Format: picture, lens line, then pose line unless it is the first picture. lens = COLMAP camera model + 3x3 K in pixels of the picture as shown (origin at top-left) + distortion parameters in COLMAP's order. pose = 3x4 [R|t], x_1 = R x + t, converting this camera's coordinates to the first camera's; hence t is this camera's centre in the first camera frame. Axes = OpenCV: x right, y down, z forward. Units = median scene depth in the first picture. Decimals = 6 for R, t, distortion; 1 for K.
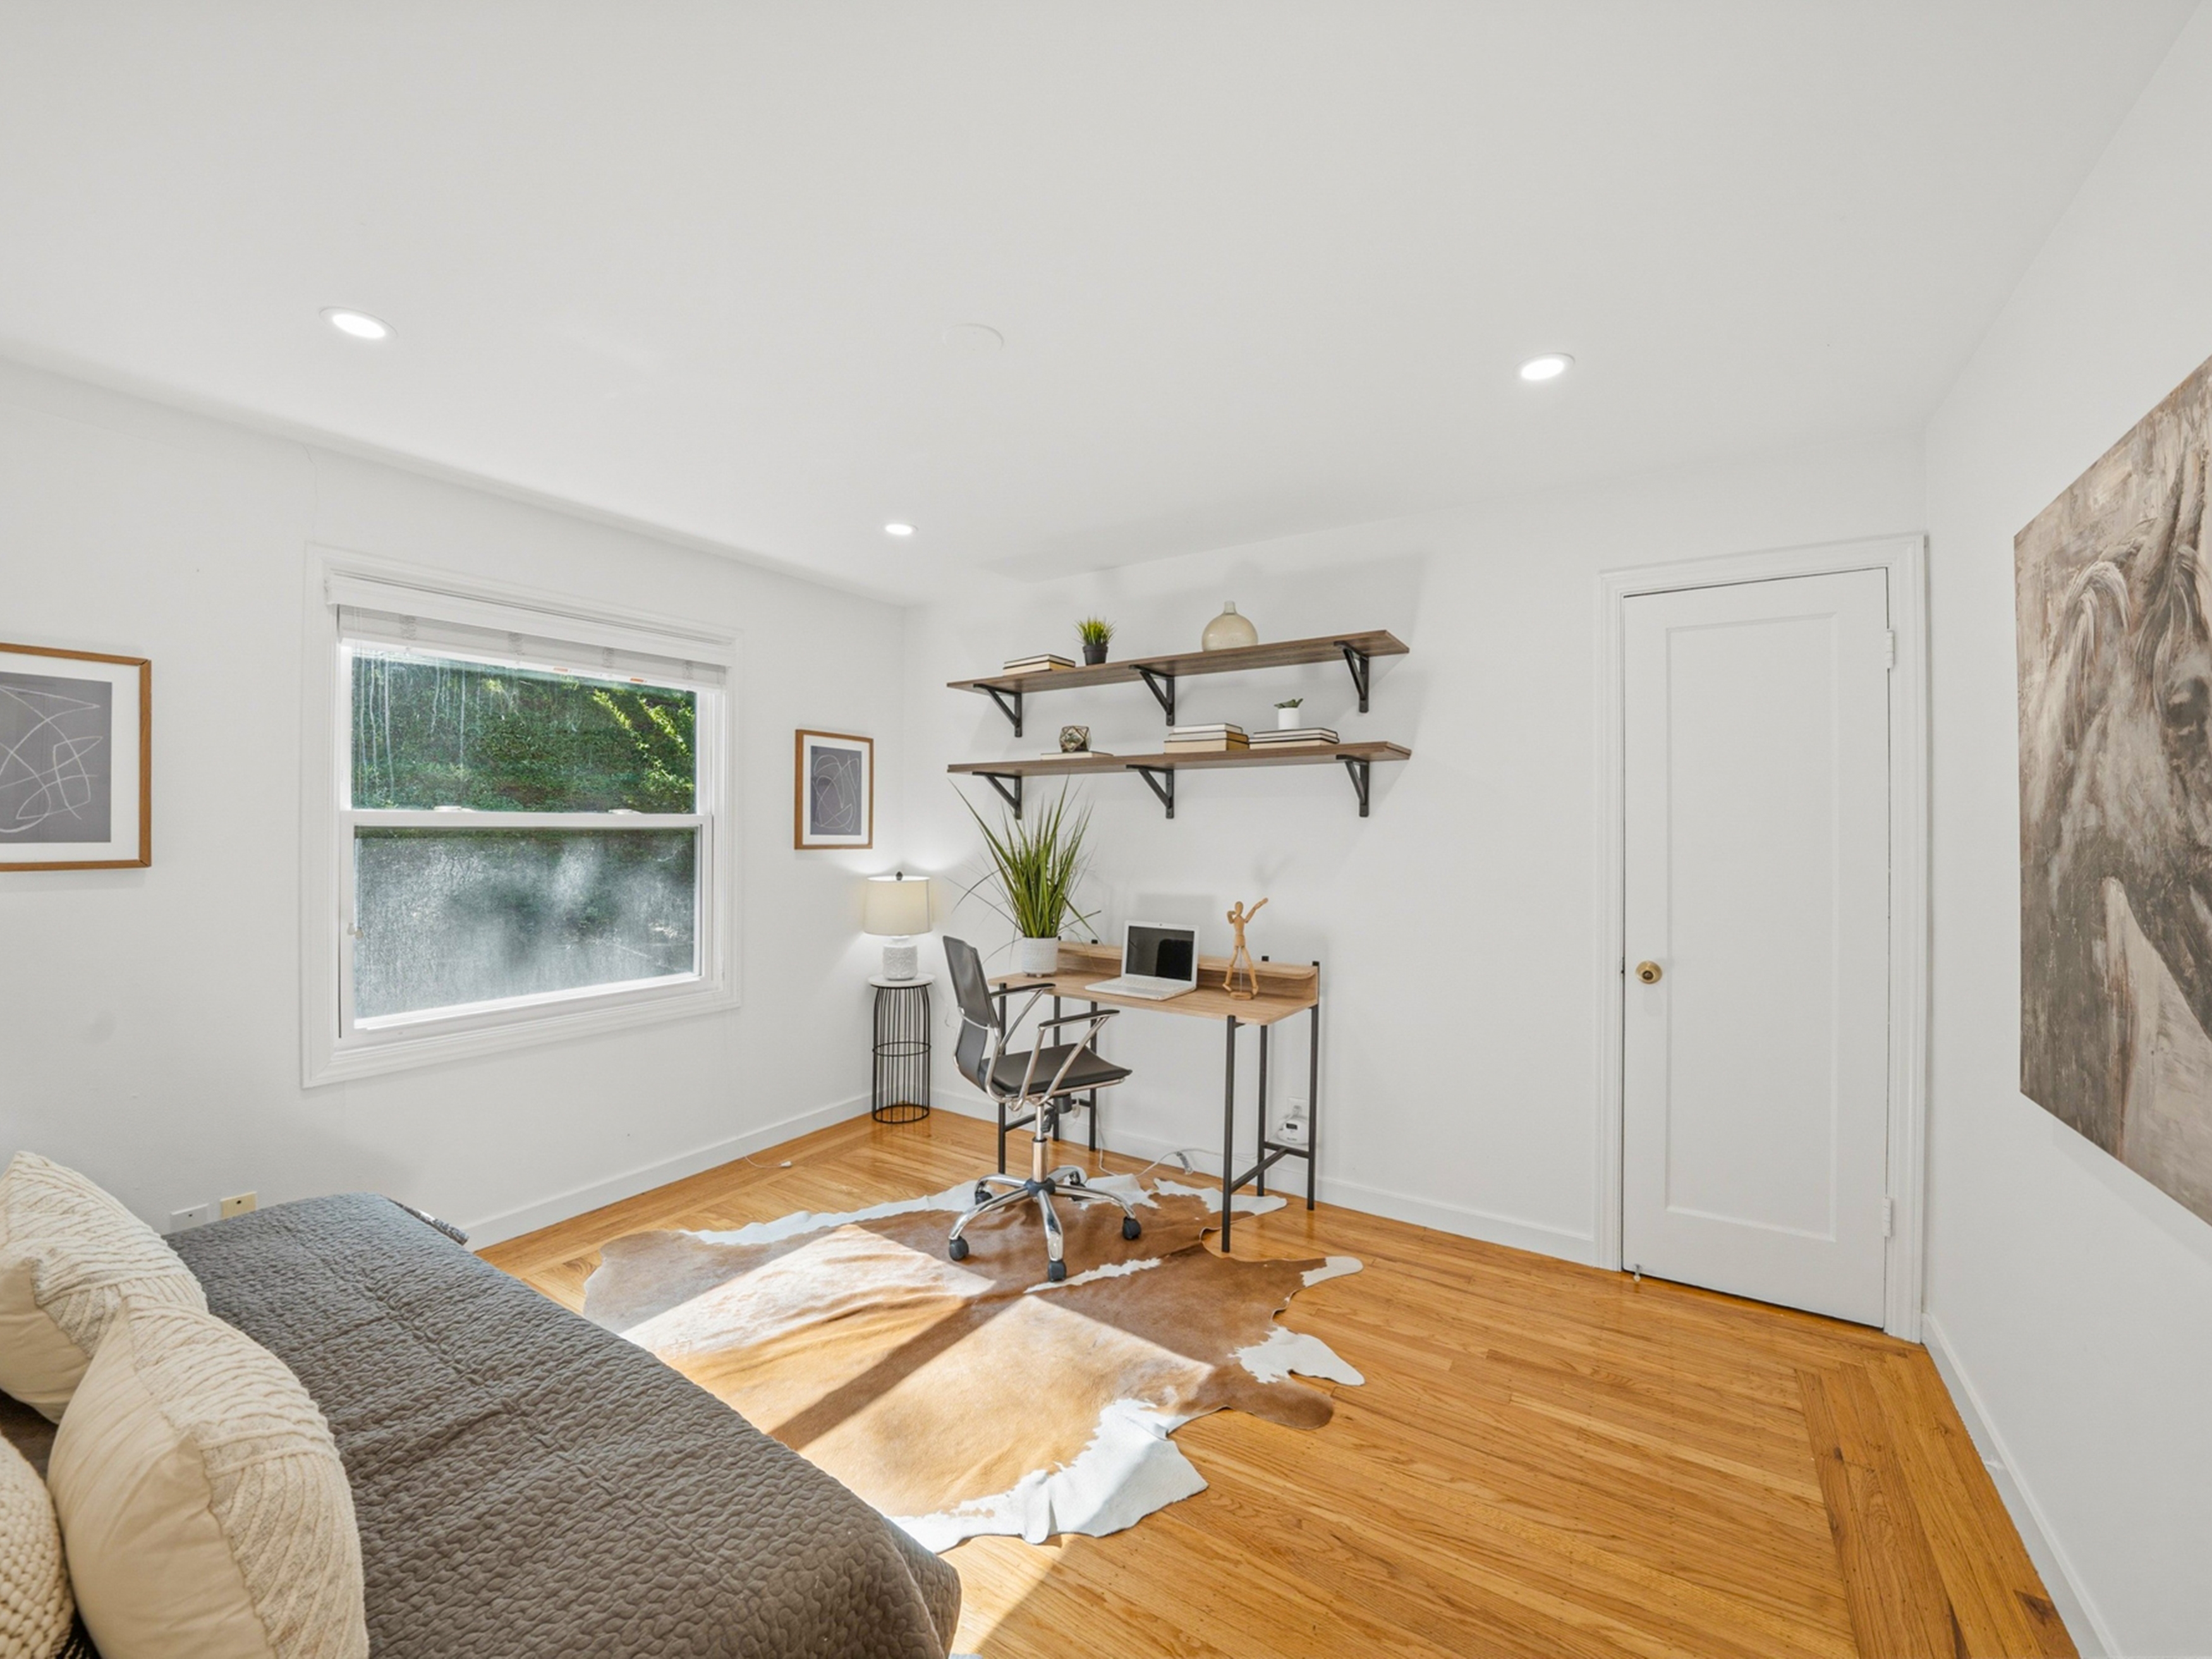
lens RADIAL K [[880.1, 0, 1106.0], [0, 880.1, 829.5], [0, 0, 1]] dist [0.000415, 0.000077]
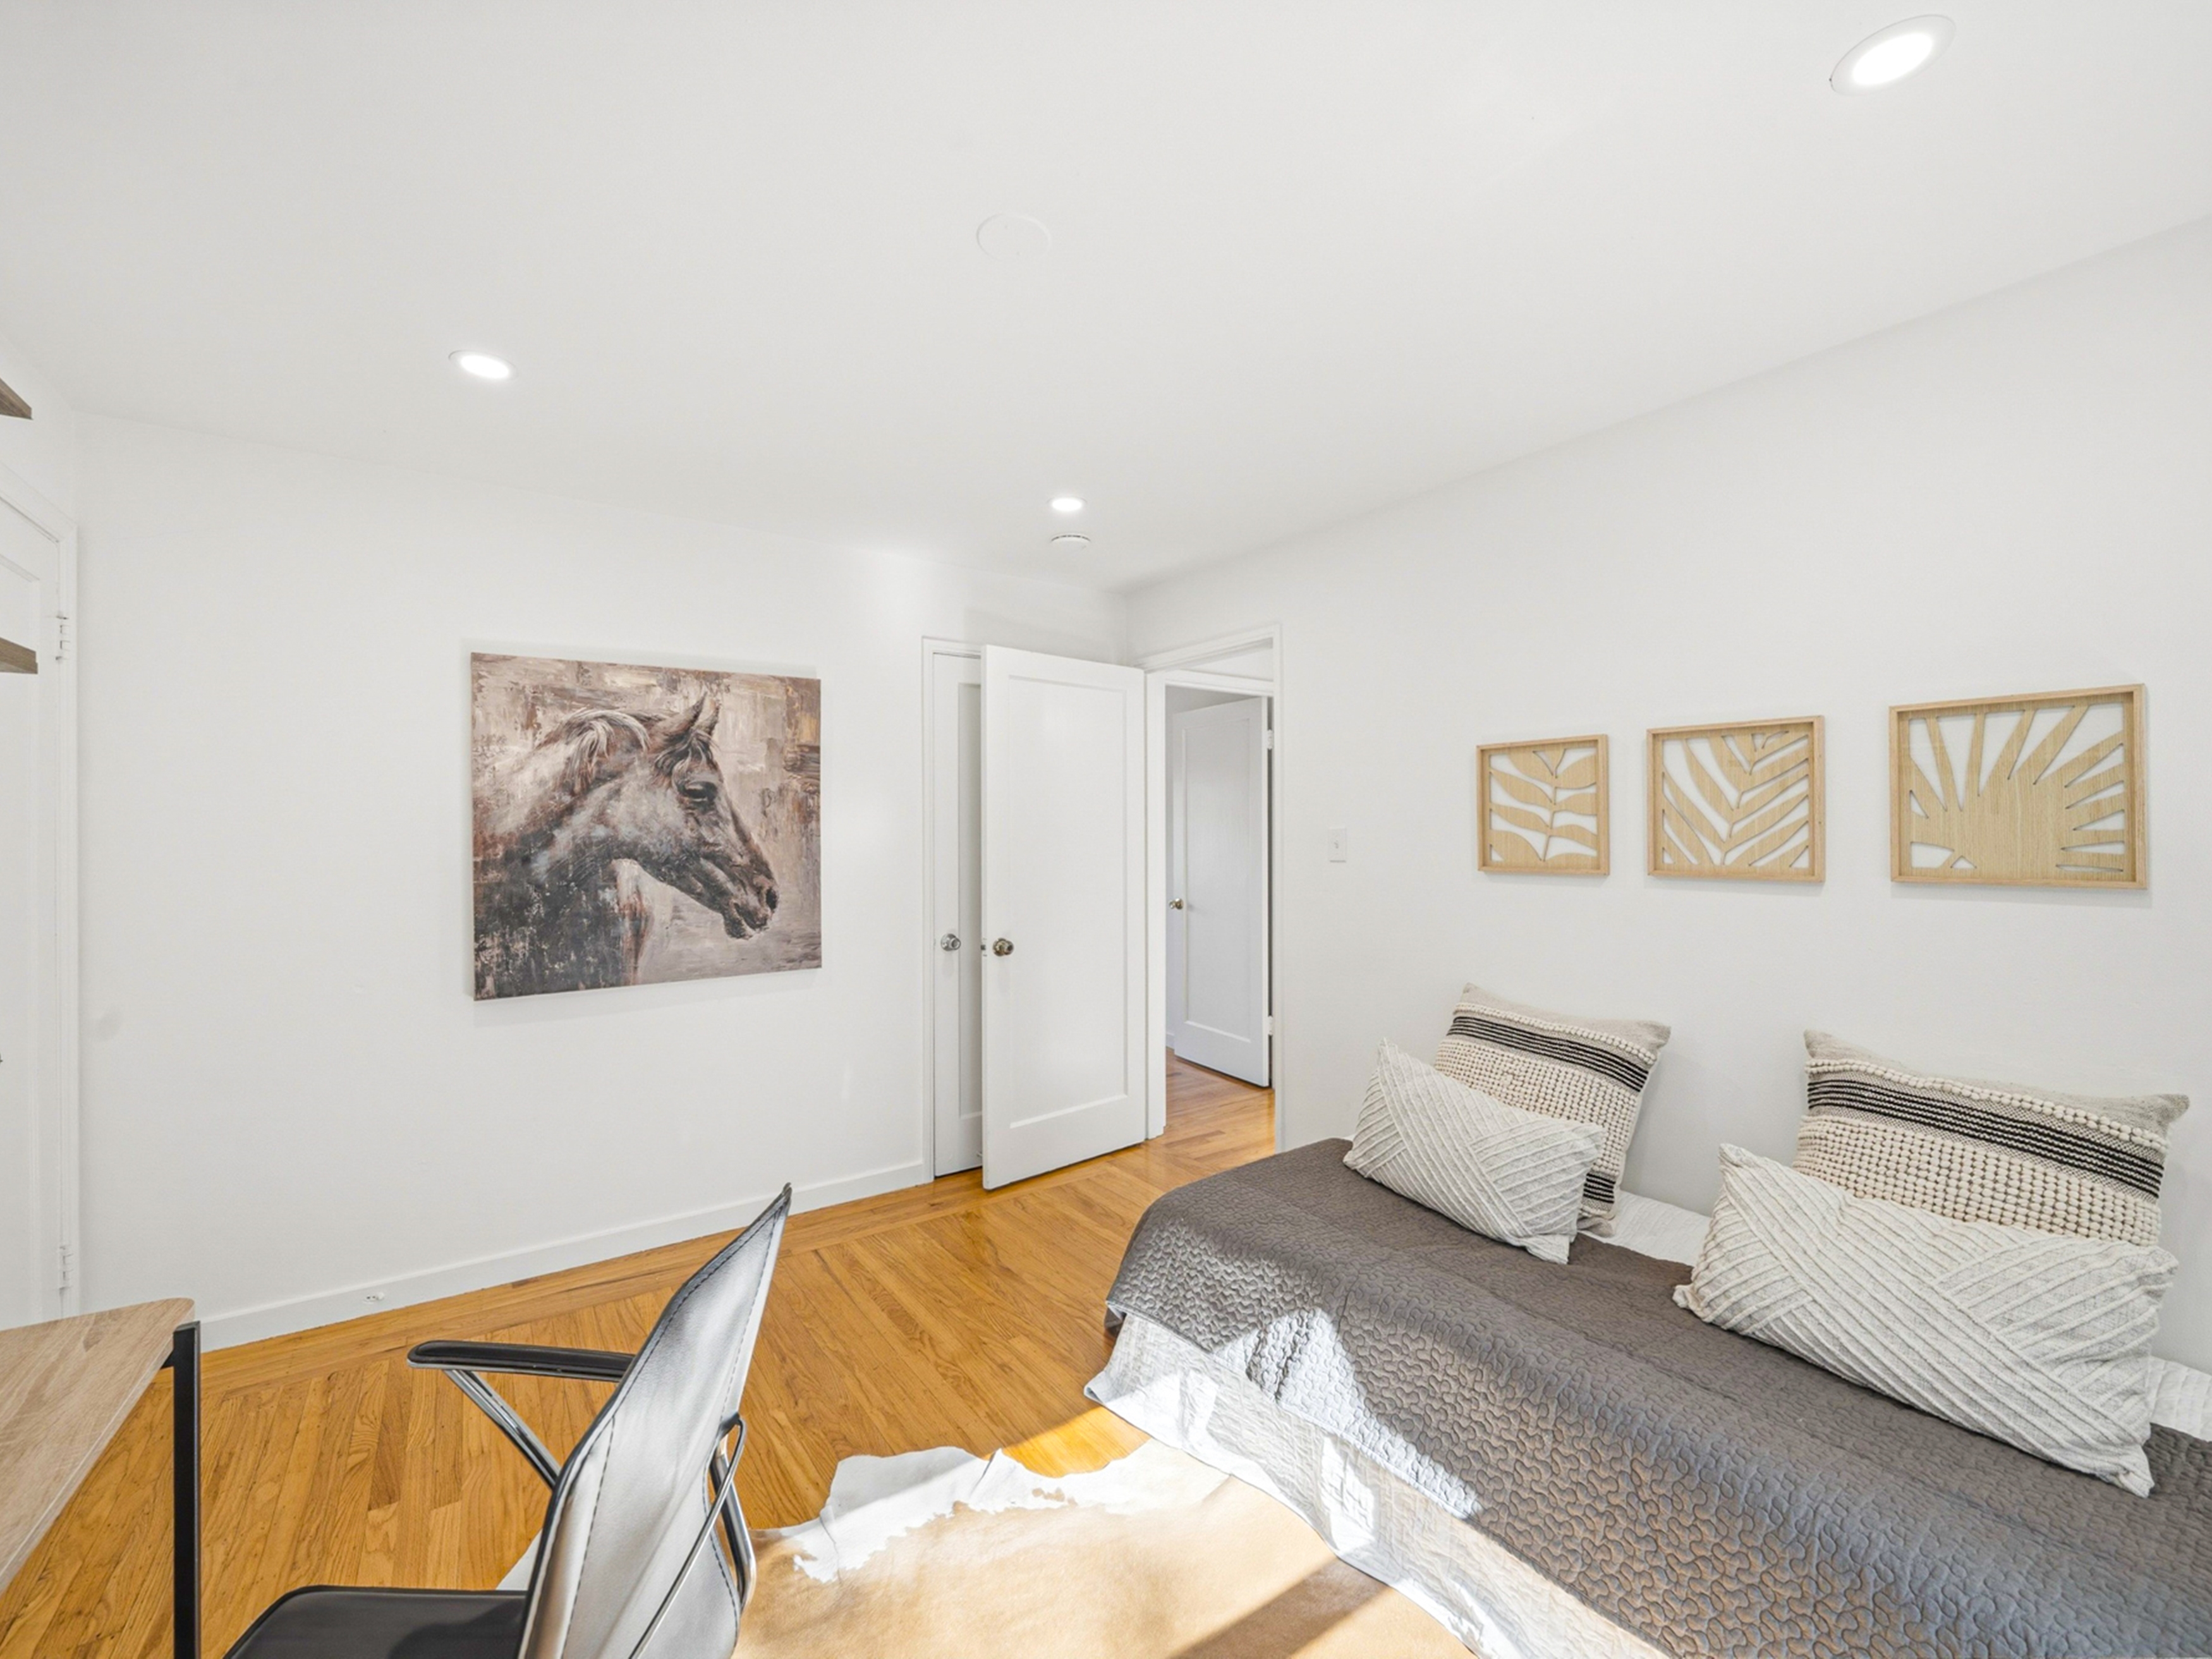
lens RADIAL K [[920.4, 0, 1106.0], [0, 920.4, 829.5], [0, 0, 1]] dist [0.000473, -0.000047]
pose [[-0.918958, -0.000160, 0.394355, -0.669916], [-0.000490, 1.000000, -0.000738, -0.013248], [-0.394355, -0.000871, -0.918958, 2.082961]]
